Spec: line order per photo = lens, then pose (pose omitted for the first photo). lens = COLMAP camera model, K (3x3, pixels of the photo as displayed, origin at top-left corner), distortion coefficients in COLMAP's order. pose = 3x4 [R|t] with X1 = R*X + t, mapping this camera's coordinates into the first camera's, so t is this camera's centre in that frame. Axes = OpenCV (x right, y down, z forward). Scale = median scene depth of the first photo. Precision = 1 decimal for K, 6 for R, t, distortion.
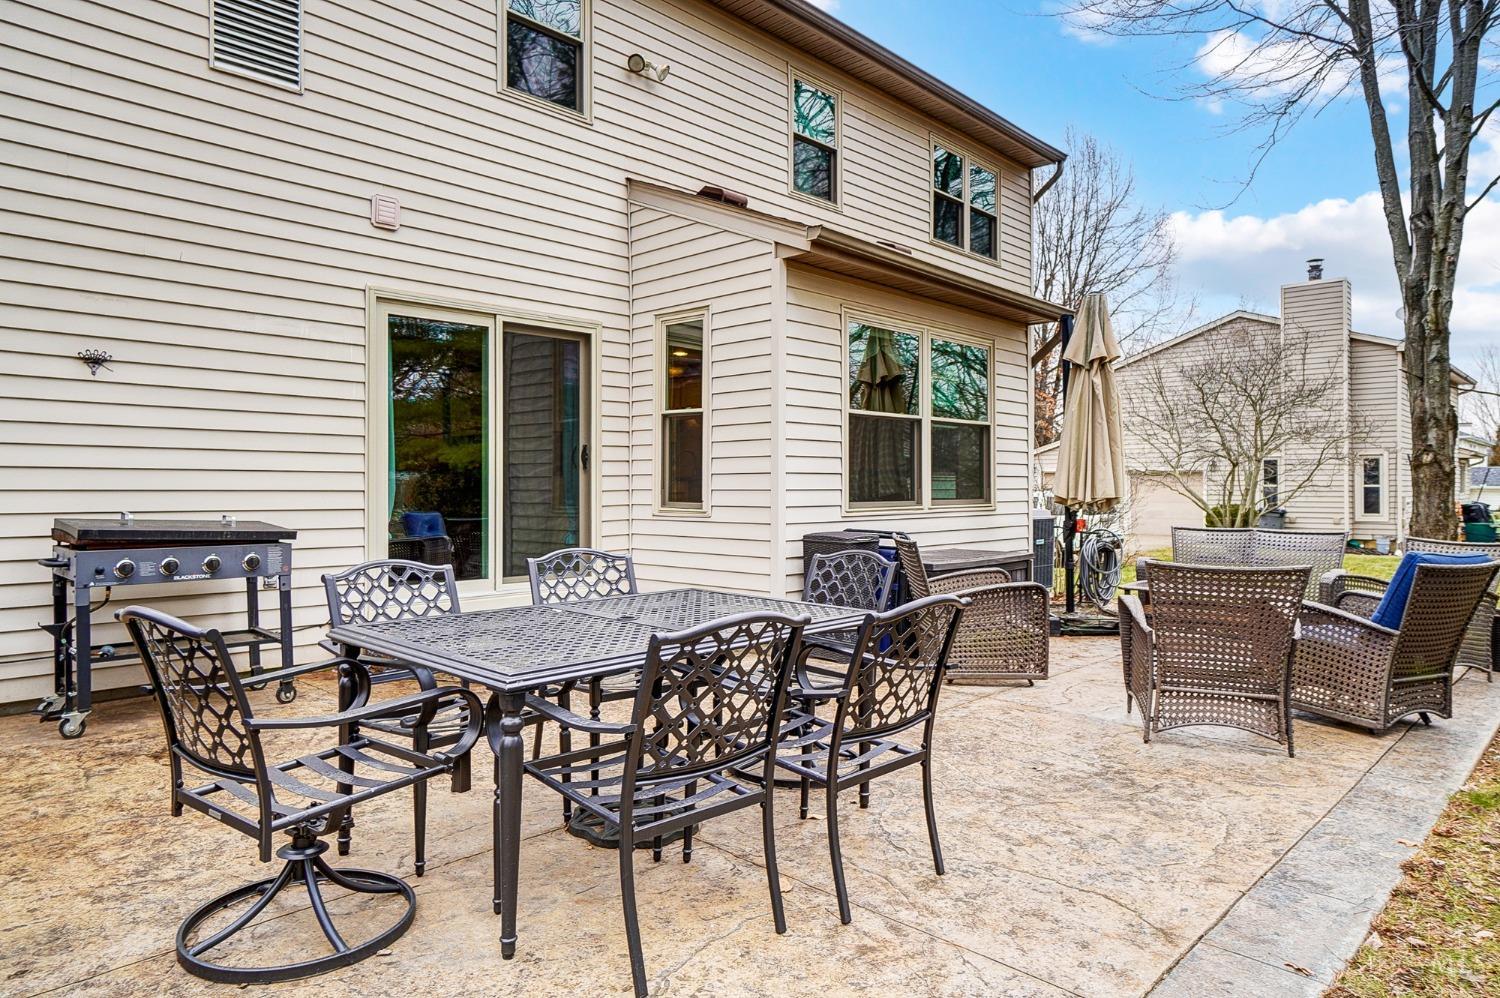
lens RADIAL K [[952.4, 0, 778.6], [0, 952.4, 476.0], [0, 0, 1]] dist [-0.003200, 0.001008]
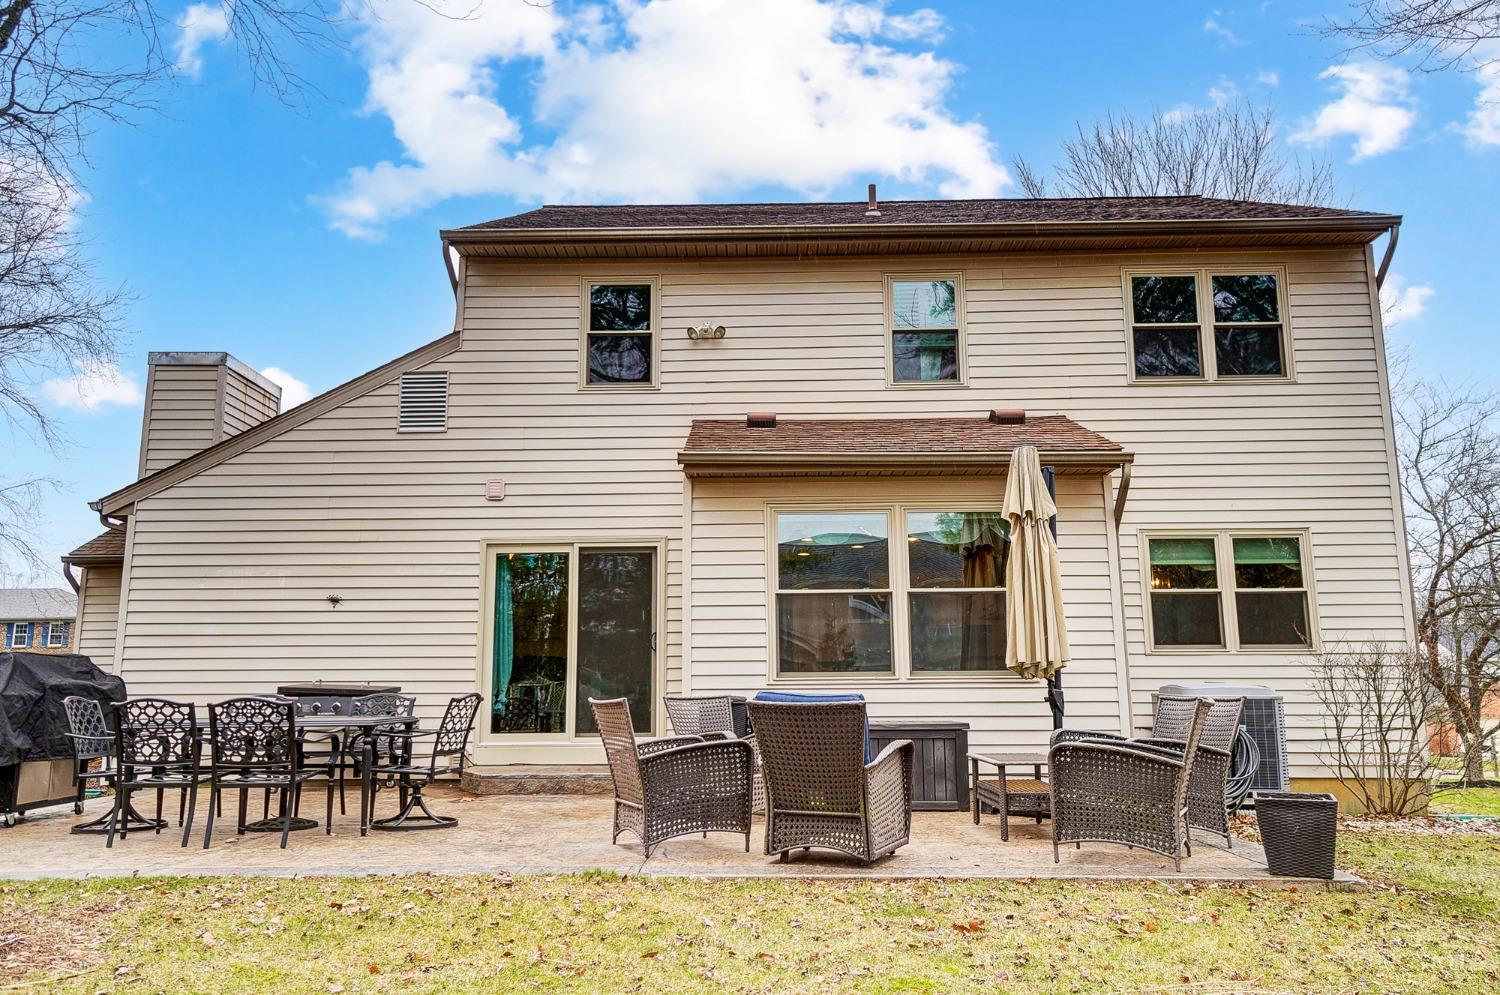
lens RADIAL K [[1175.2, 0, 745.1], [0, 1175.2, 485.7], [0, 0, 1]] dist [0.022800, 0.009455]
pose [[0.663826, -0.138706, -0.734912, 1.069716], [0.014902, 0.984909, -0.172430, 0.048250], [0.747739, 0.103512, 0.655875, 0.026157]]
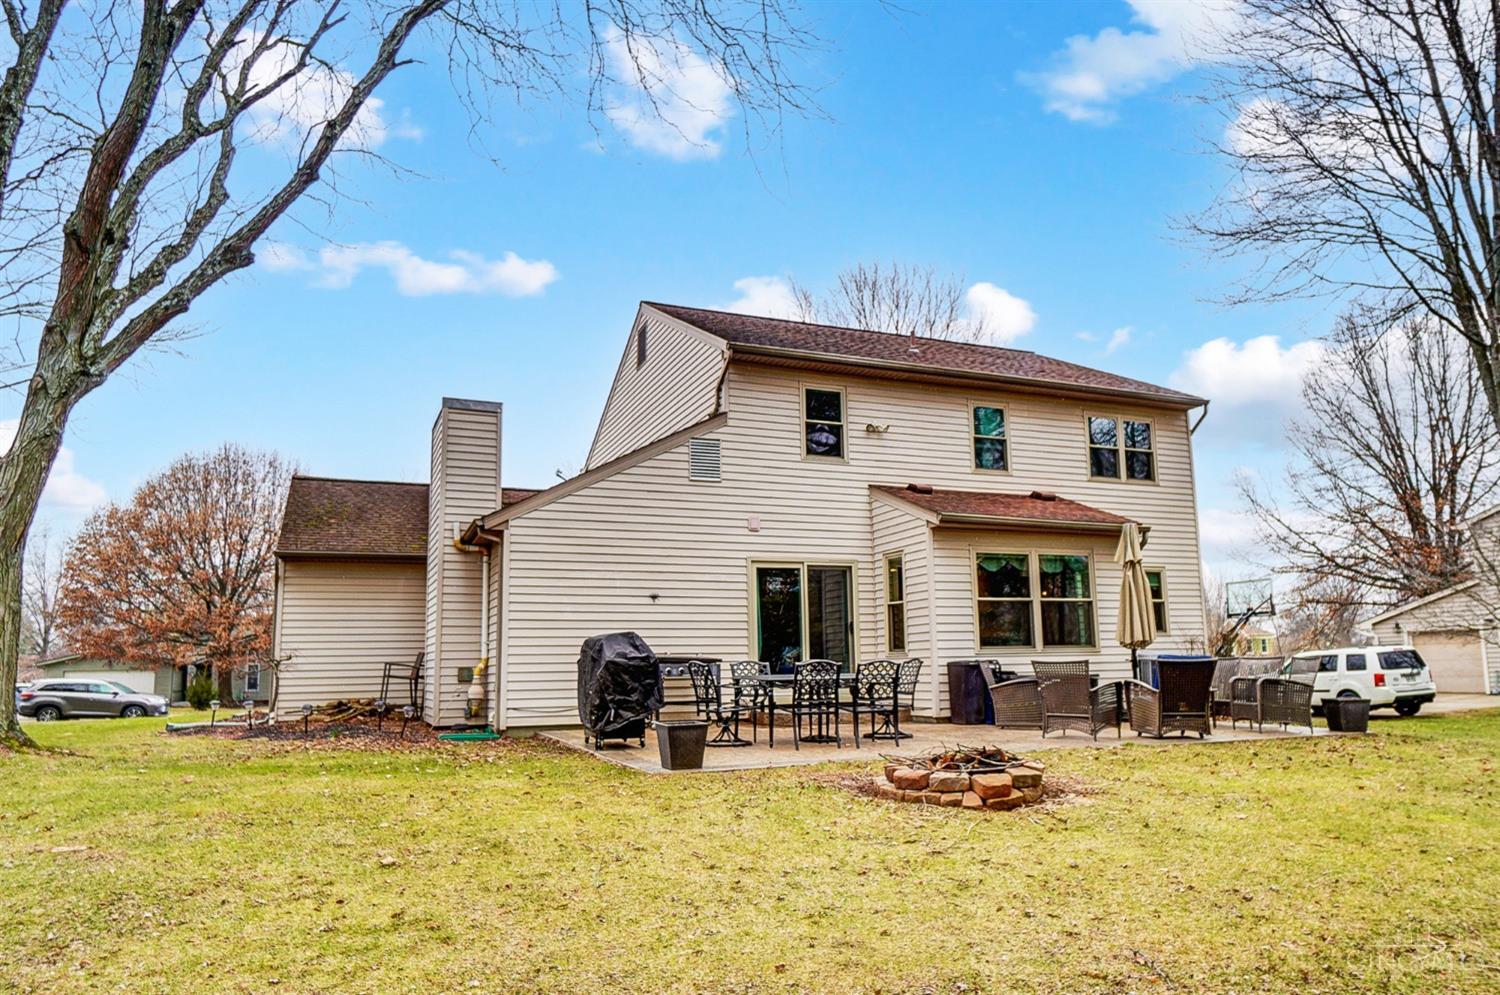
lens RADIAL K [[990.1, 0, 762.3], [0, 990.1, 513.1], [0, 0, 1]] dist [-0.018479, -0.002043]
pose [[0.909765, -0.081296, -0.407085, 0.484691], [0.022826, 0.988950, -0.146484, 0.041302], [0.414495, 0.123974, 0.901568, -0.962051]]
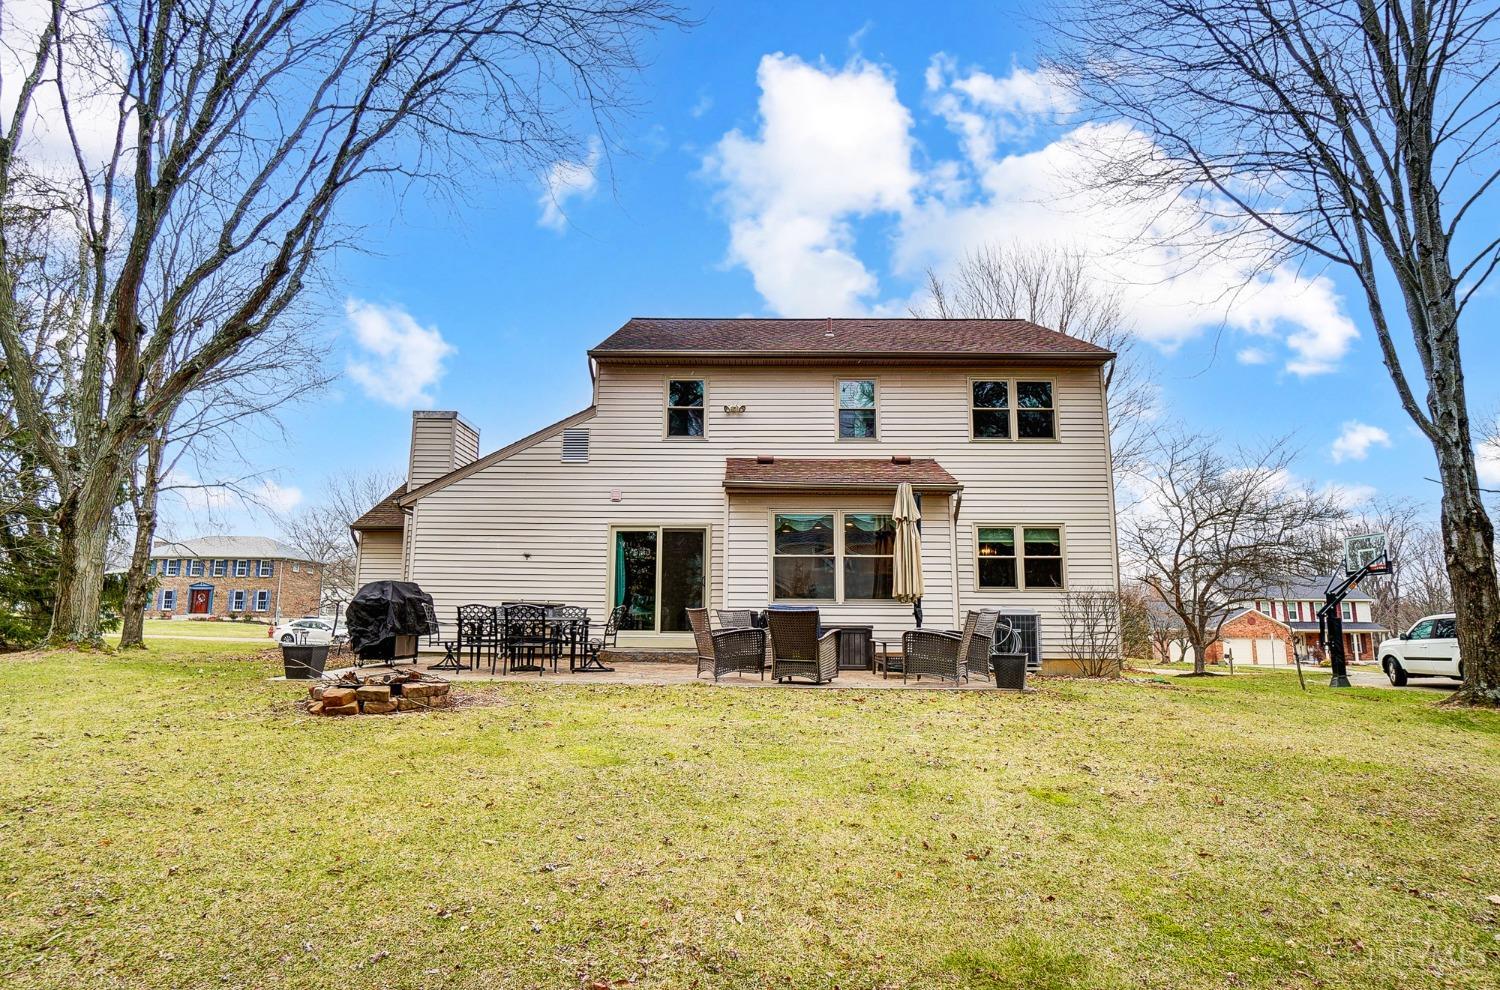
lens RADIAL K [[857.3, 0, 748.4], [0, 857.3, 485.1], [0, 0, 1]] dist [-0.025803, 0.000234]
pose [[0.675739, -0.113826, -0.728300, 1.412291], [0.001406, 0.988203, -0.153142, 0.068129], [0.737140, 0.102460, 0.667927, -0.340161]]
